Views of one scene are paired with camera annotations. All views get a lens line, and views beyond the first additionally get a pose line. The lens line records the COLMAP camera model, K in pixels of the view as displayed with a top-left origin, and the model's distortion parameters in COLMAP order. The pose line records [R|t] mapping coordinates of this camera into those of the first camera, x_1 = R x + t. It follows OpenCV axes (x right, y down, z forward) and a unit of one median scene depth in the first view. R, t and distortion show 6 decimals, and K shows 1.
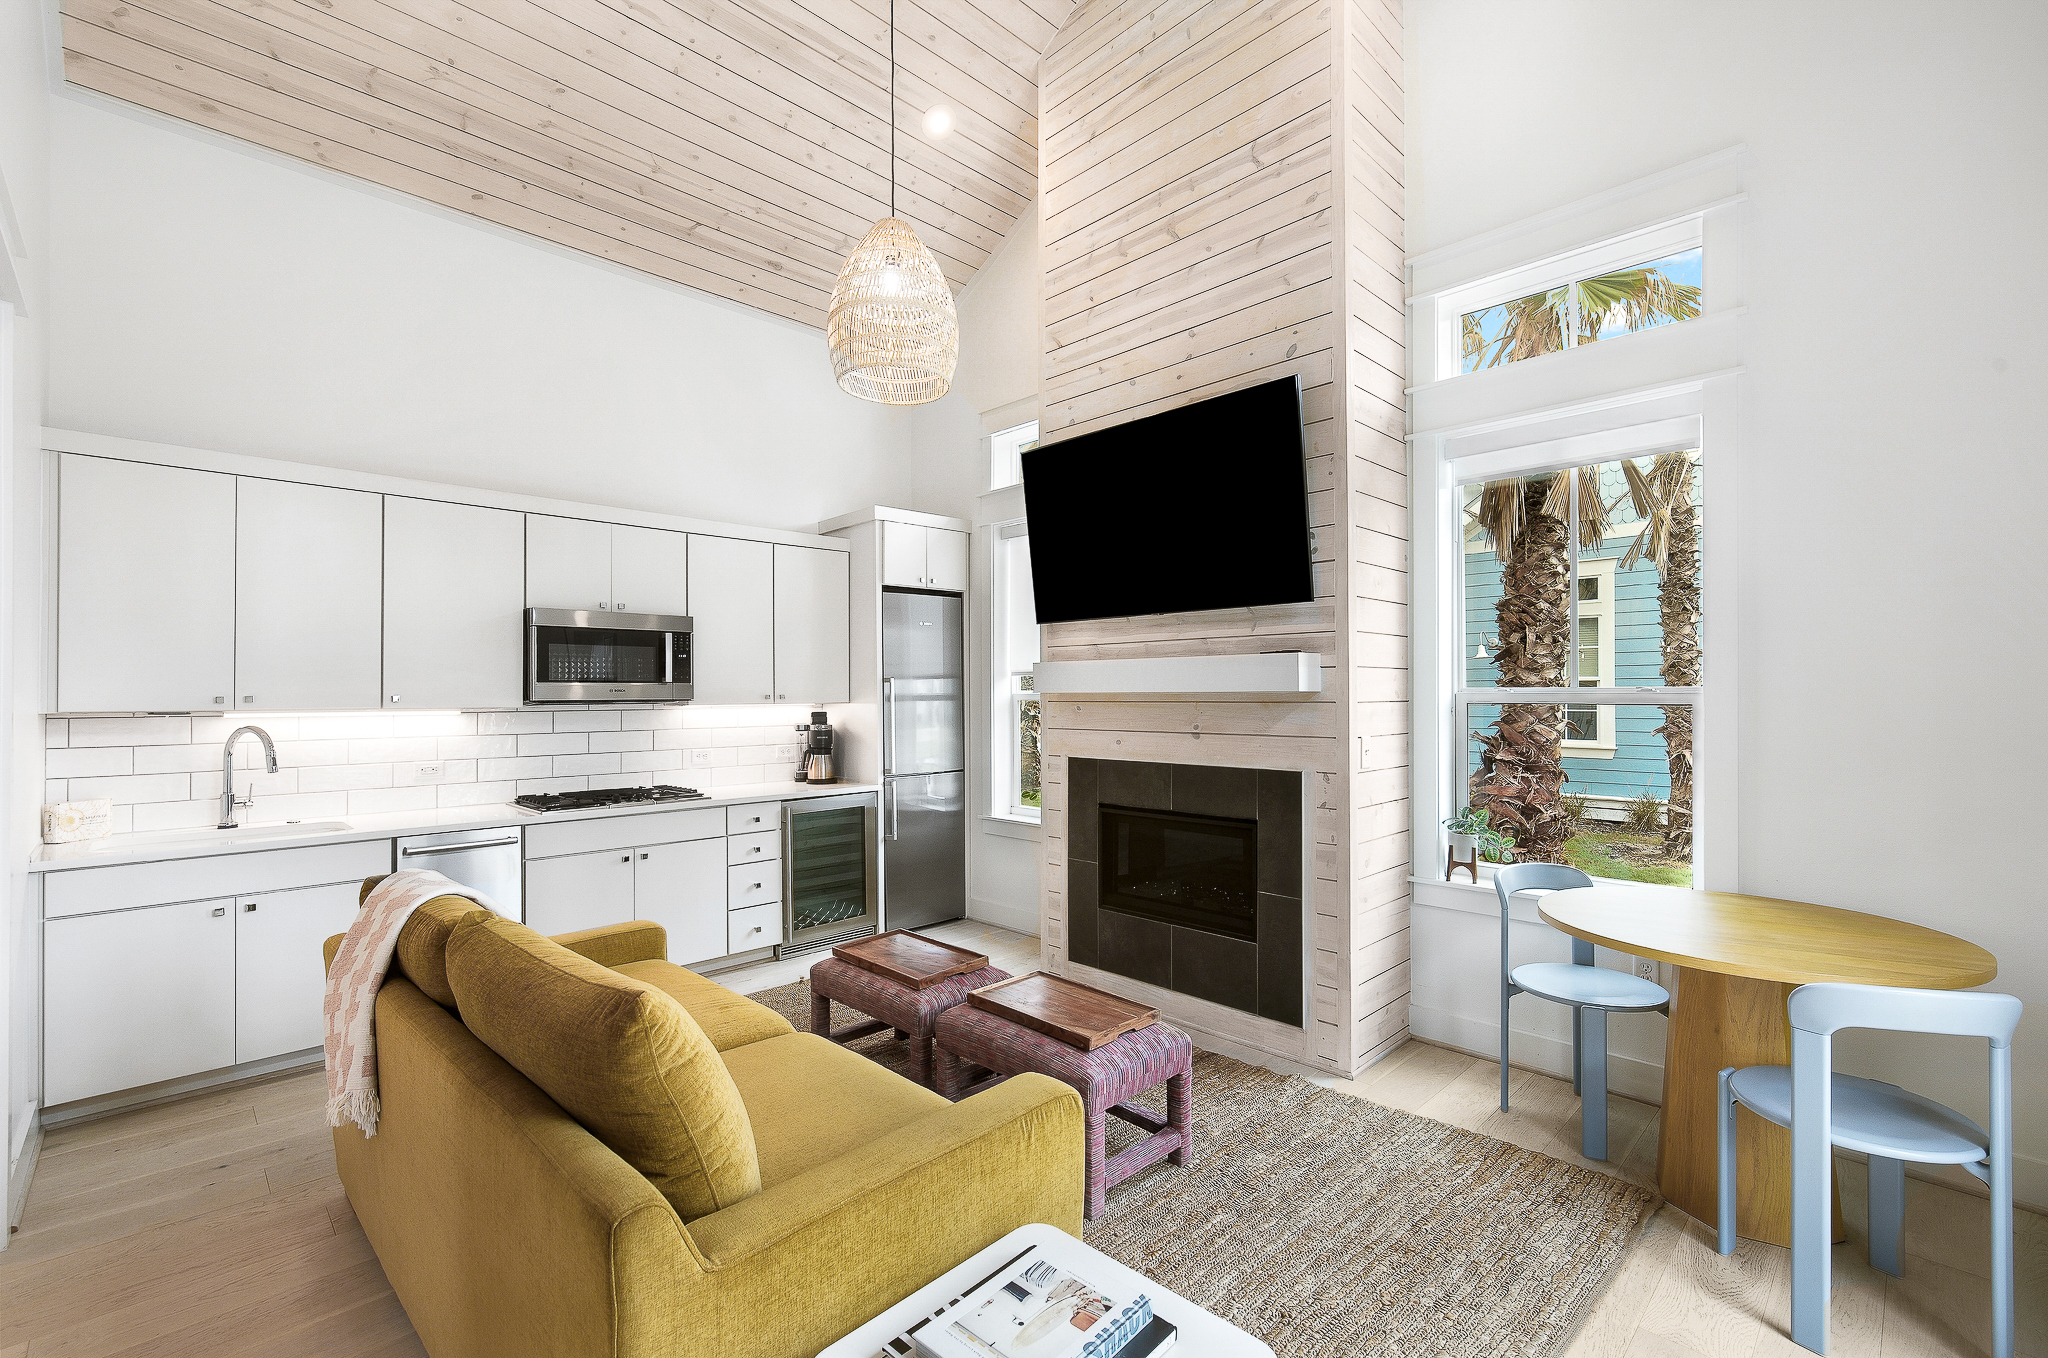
lens RADIAL K [[912.2, 0, 1021.3], [0, 912.2, 686.6], [0, 0, 1]] dist [0.001499, -0.000330]
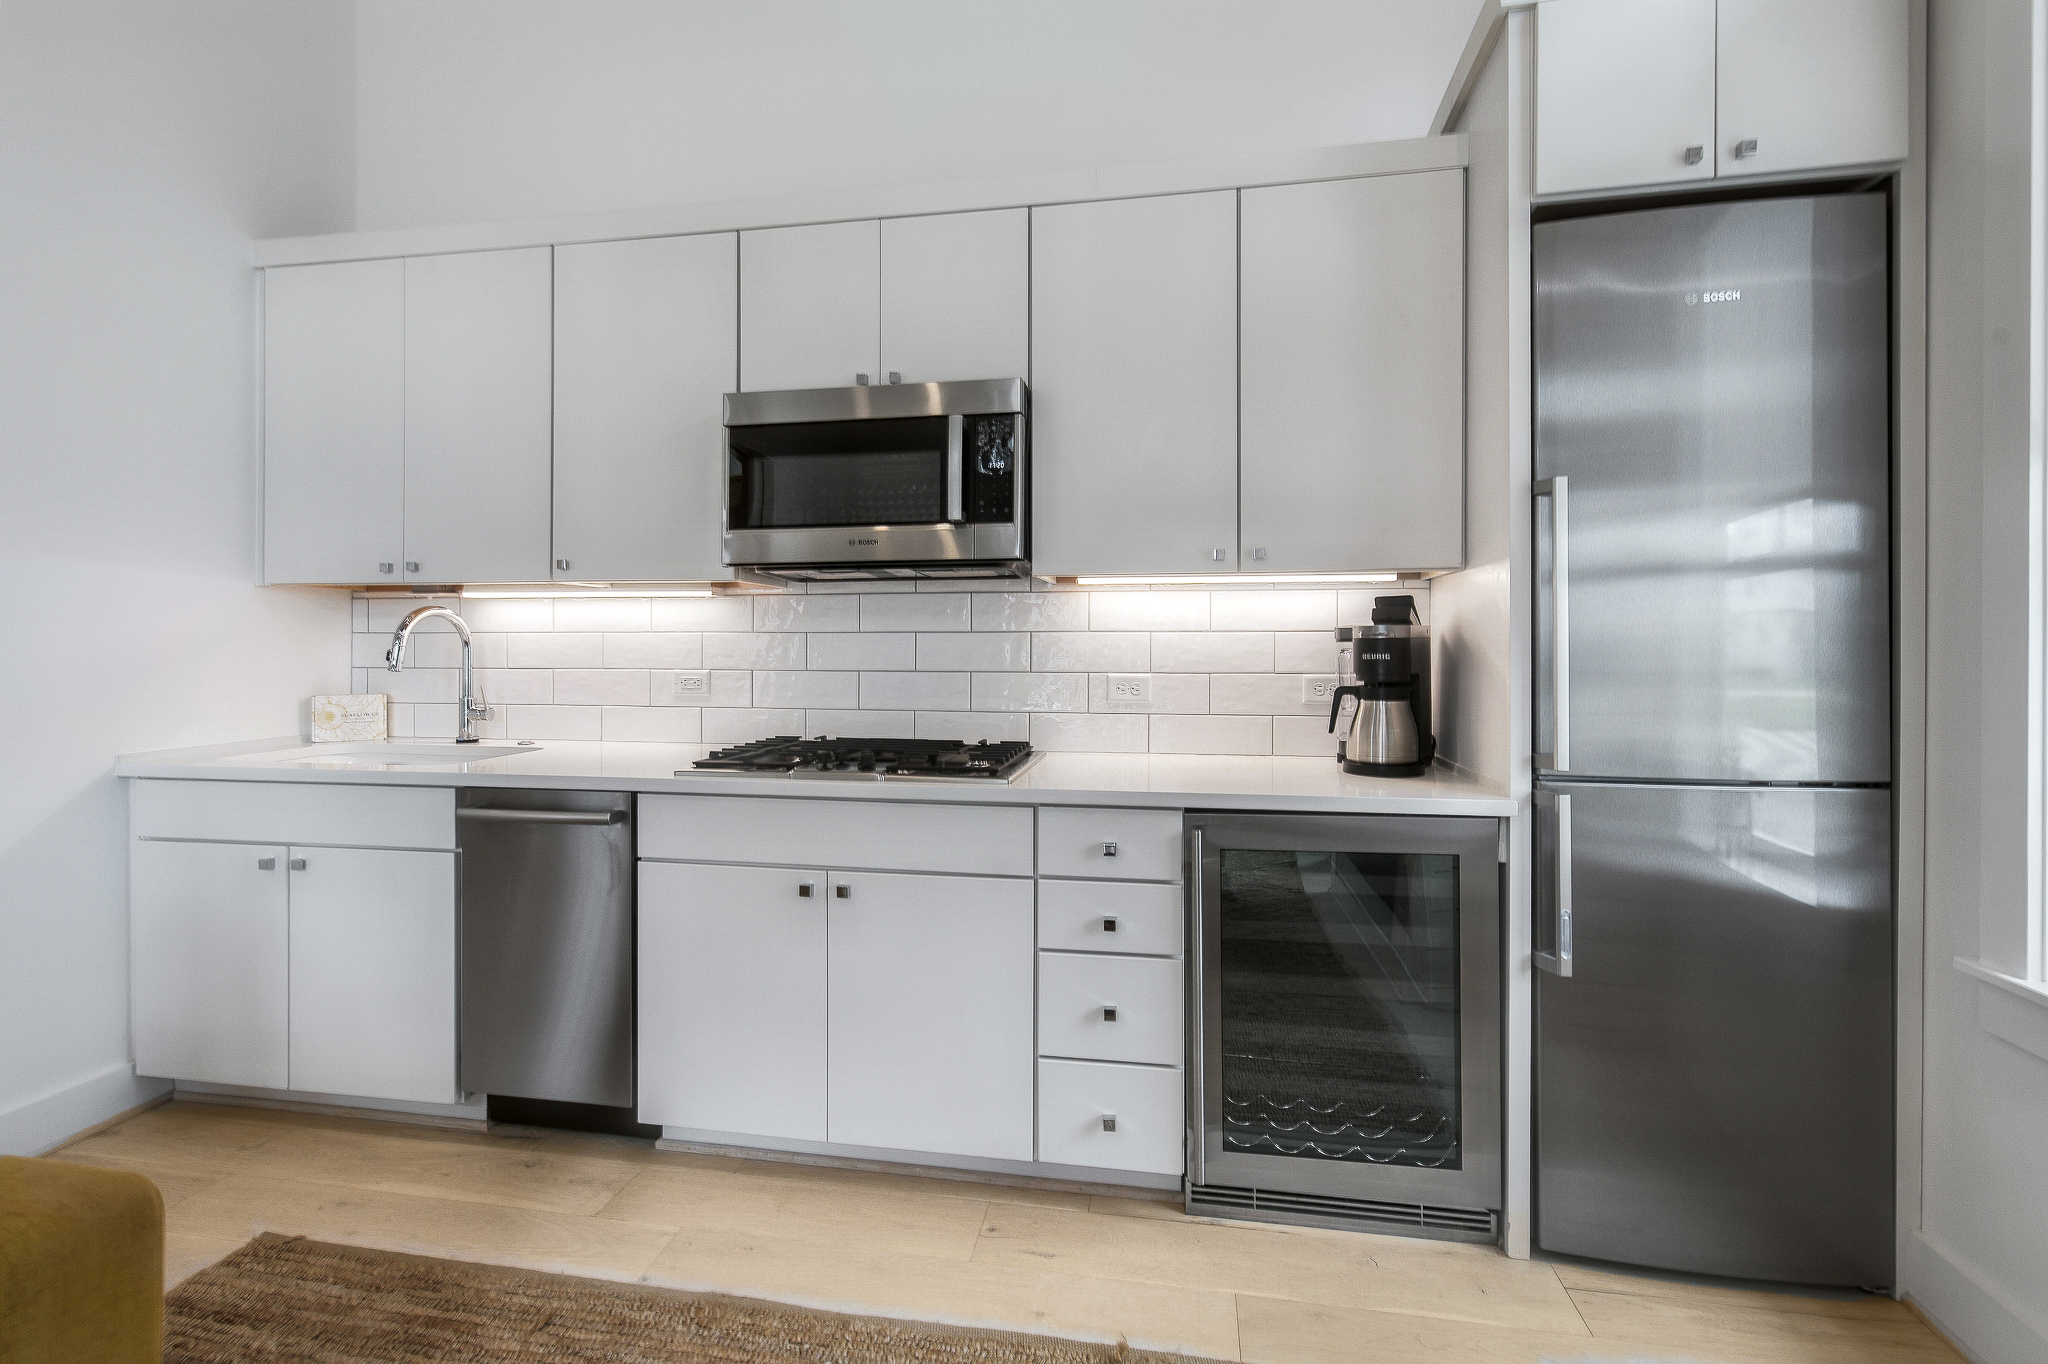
lens RADIAL K [[912.2, 0, 1046.3], [0, 912.2, 650.7], [0, 0, 1]] dist [0.001499, -0.000330]
pose [[0.591462, 0.012793, -0.806231, 0.013363], [0.000866, 0.999863, 0.016501, 0.051471], [0.806332, -0.010458, 0.591370, 0.727524]]
